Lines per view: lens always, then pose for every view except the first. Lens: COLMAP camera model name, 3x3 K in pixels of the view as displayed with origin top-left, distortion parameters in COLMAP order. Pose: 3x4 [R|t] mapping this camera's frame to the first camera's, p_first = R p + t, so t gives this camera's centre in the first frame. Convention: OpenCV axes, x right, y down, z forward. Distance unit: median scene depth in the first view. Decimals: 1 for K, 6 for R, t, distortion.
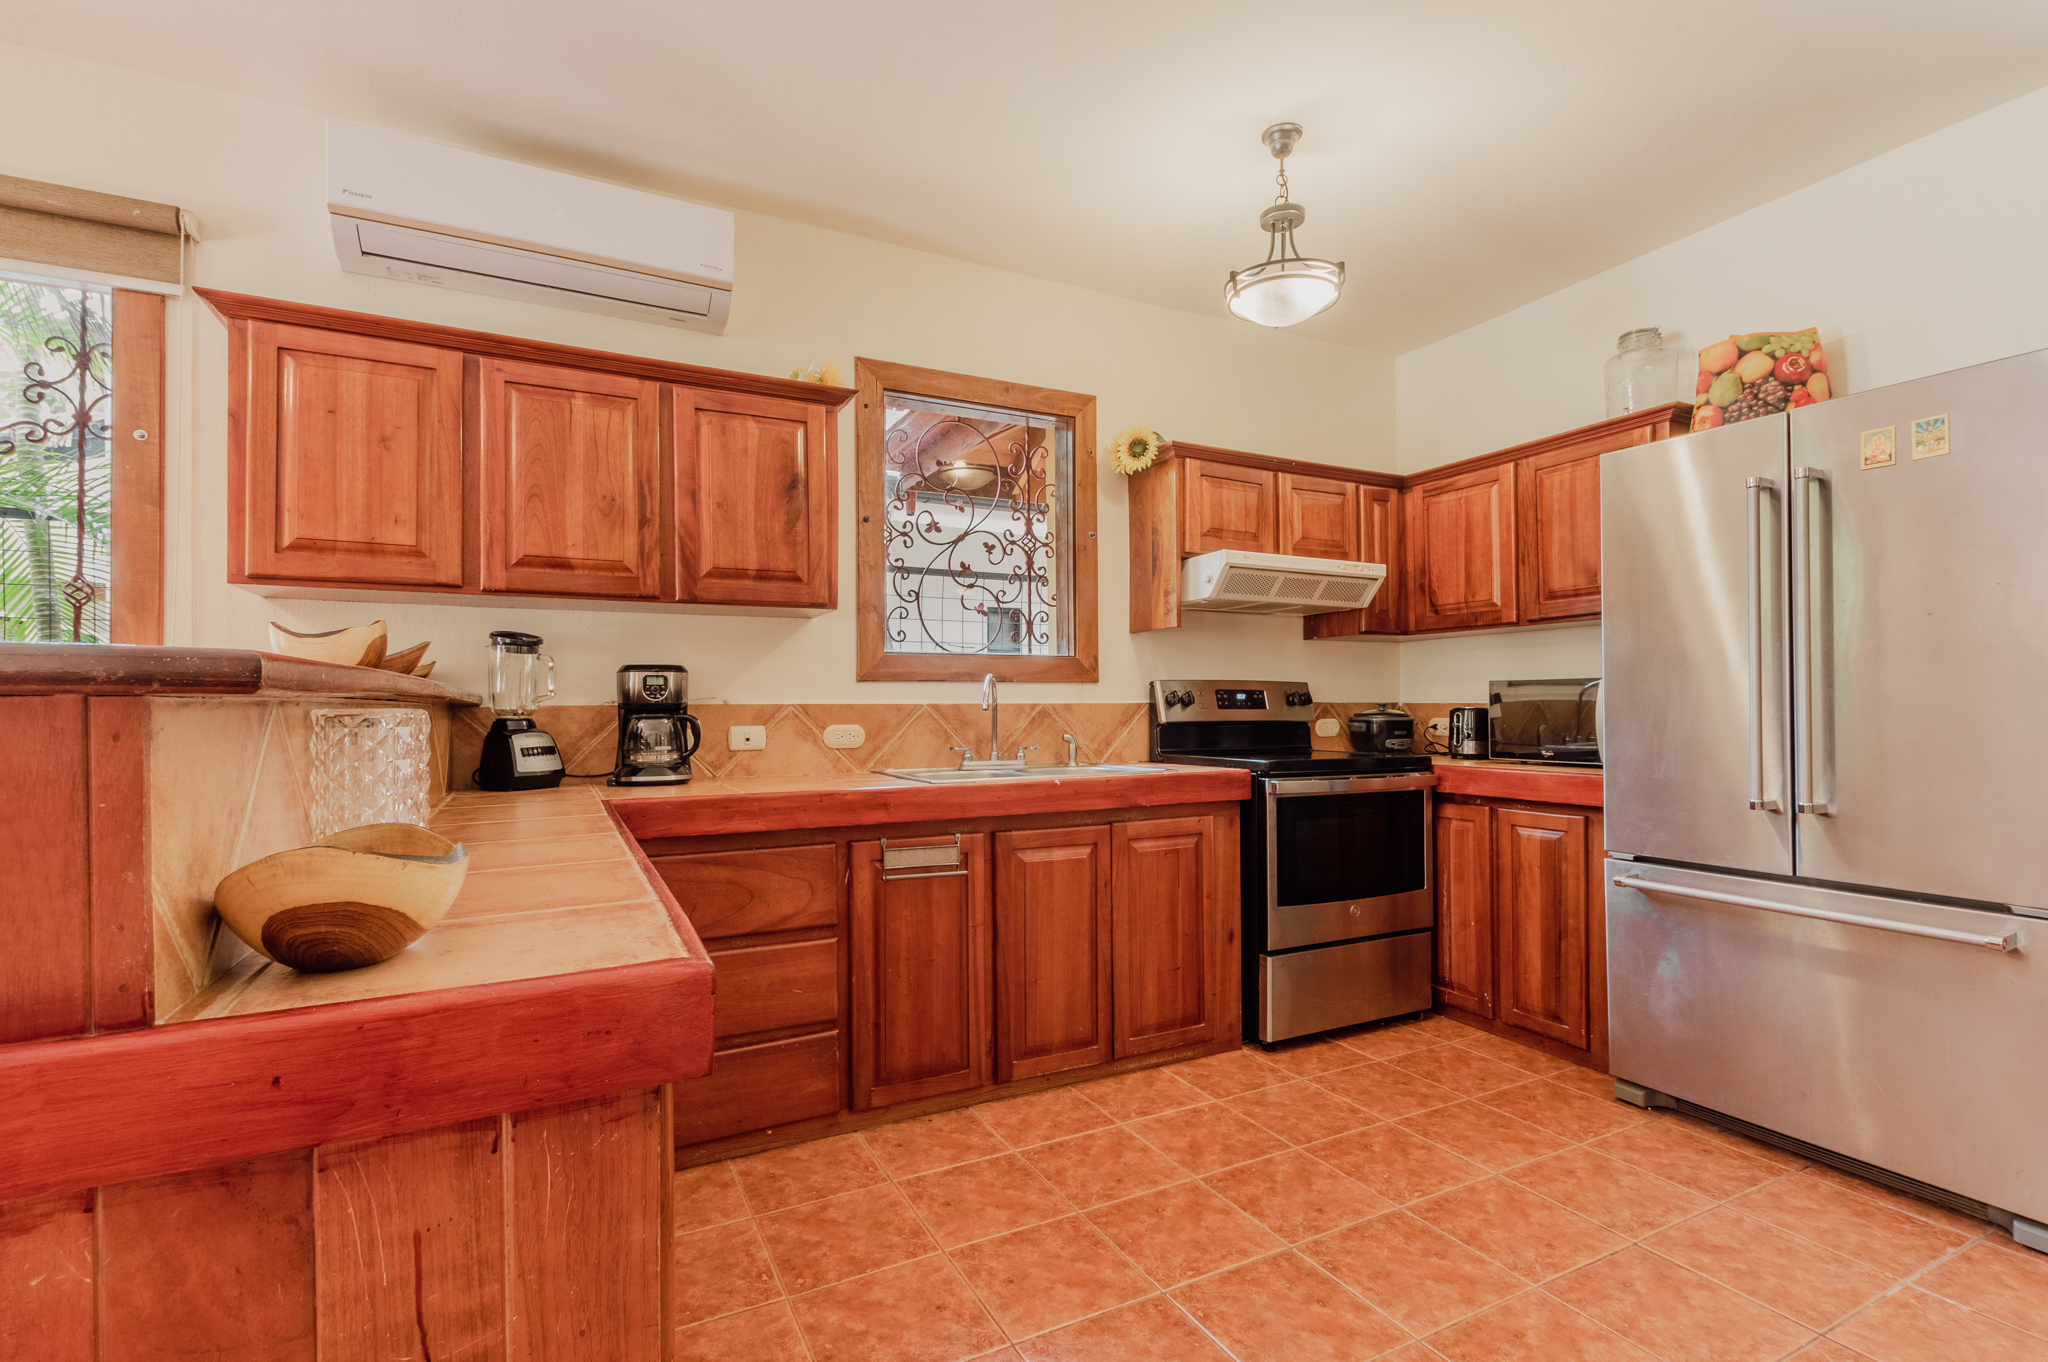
lens RADIAL K [[940.5, 0, 1023.1], [0, 940.5, 694.6], [0, 0, 1]] dist [0.003281, -0.001672]
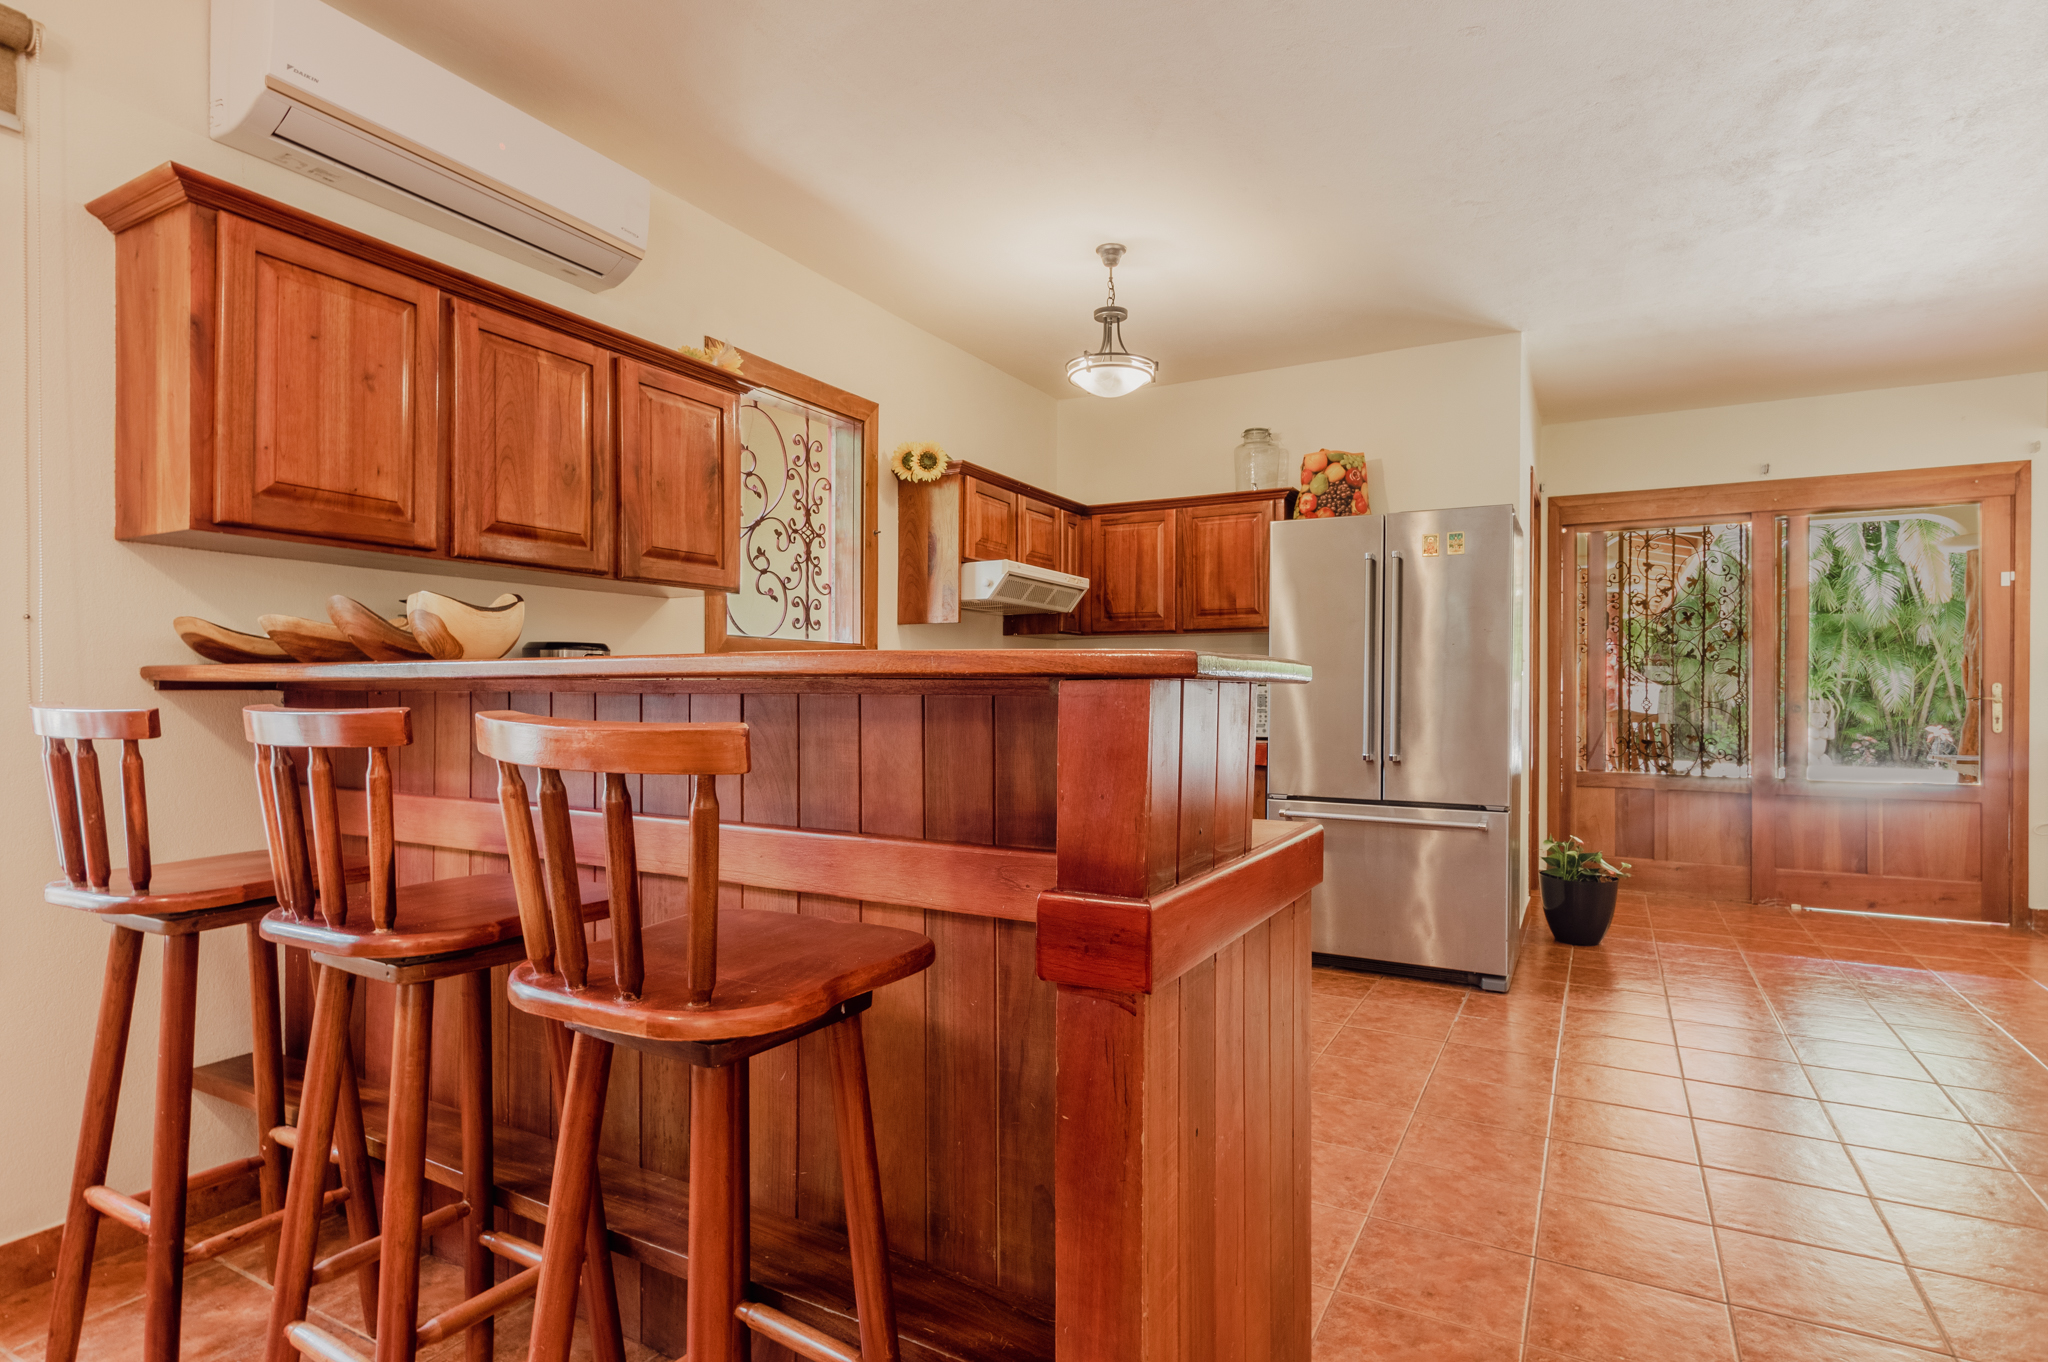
lens RADIAL K [[1050.1, 0, 1028.8], [0, 1050.1, 692.1], [0, 0, 1]] dist [0.003526, 0.001361]
pose [[0.826533, 0.010592, 0.562789, -0.606553], [-0.017635, 0.999819, 0.007081, 0.003076], [-0.562612, -0.015777, 0.826571, -0.134126]]
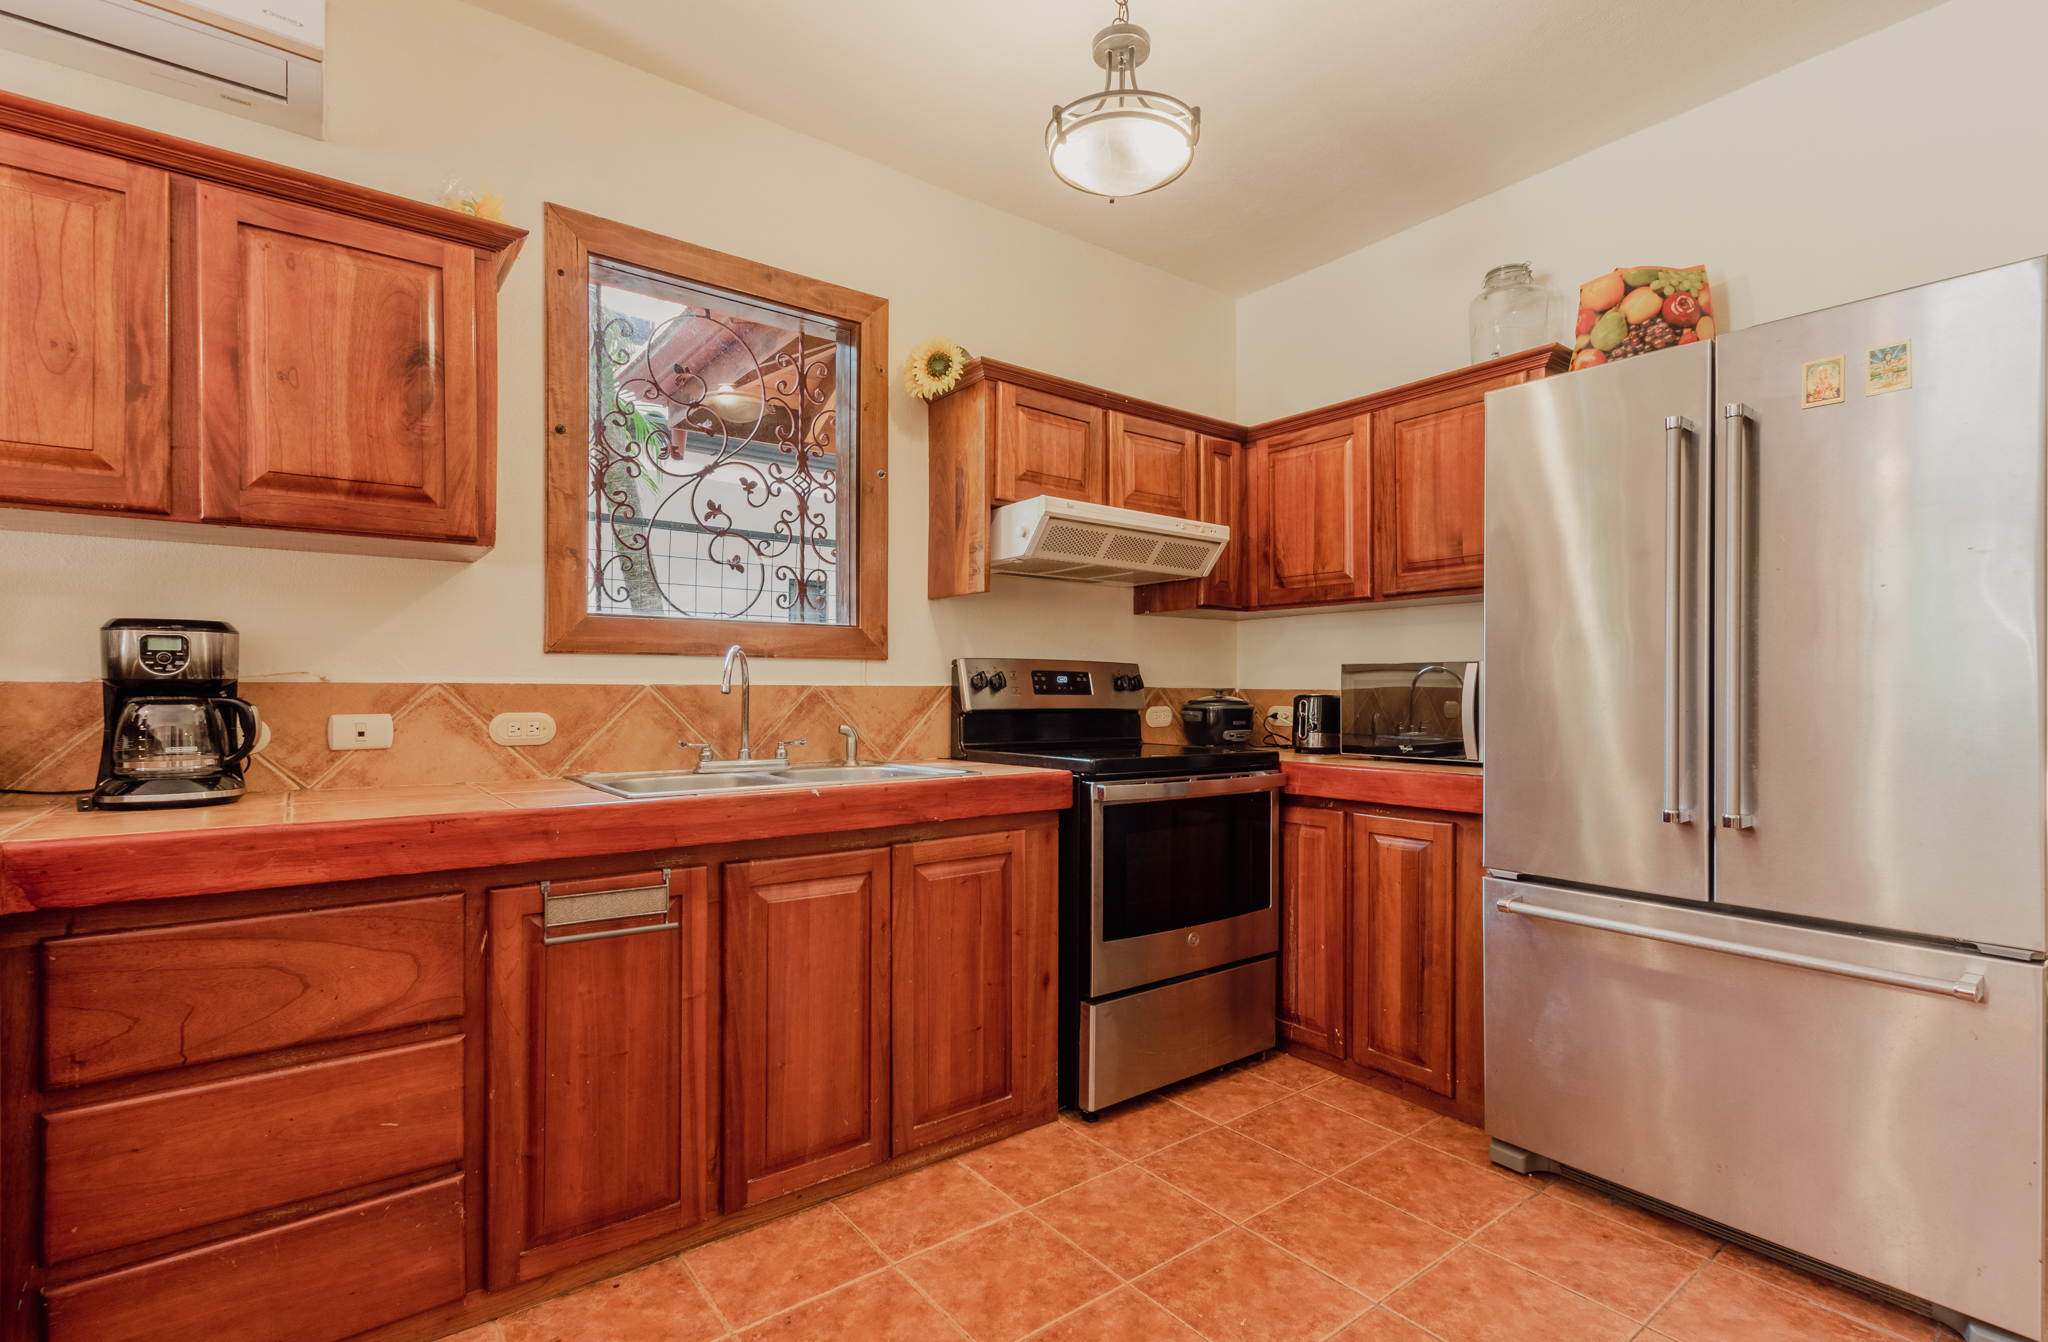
lens RADIAL K [[944.7, 0, 1024.2], [0, 944.7, 685.4], [0, 0, 1]] dist [0.007159, -0.002730]
pose [[0.982686, 0.009039, 0.185056, 0.060496], [-0.010556, 0.999918, 0.007211, 0.002310], [-0.184975, -0.009040, 0.982702, 0.252294]]
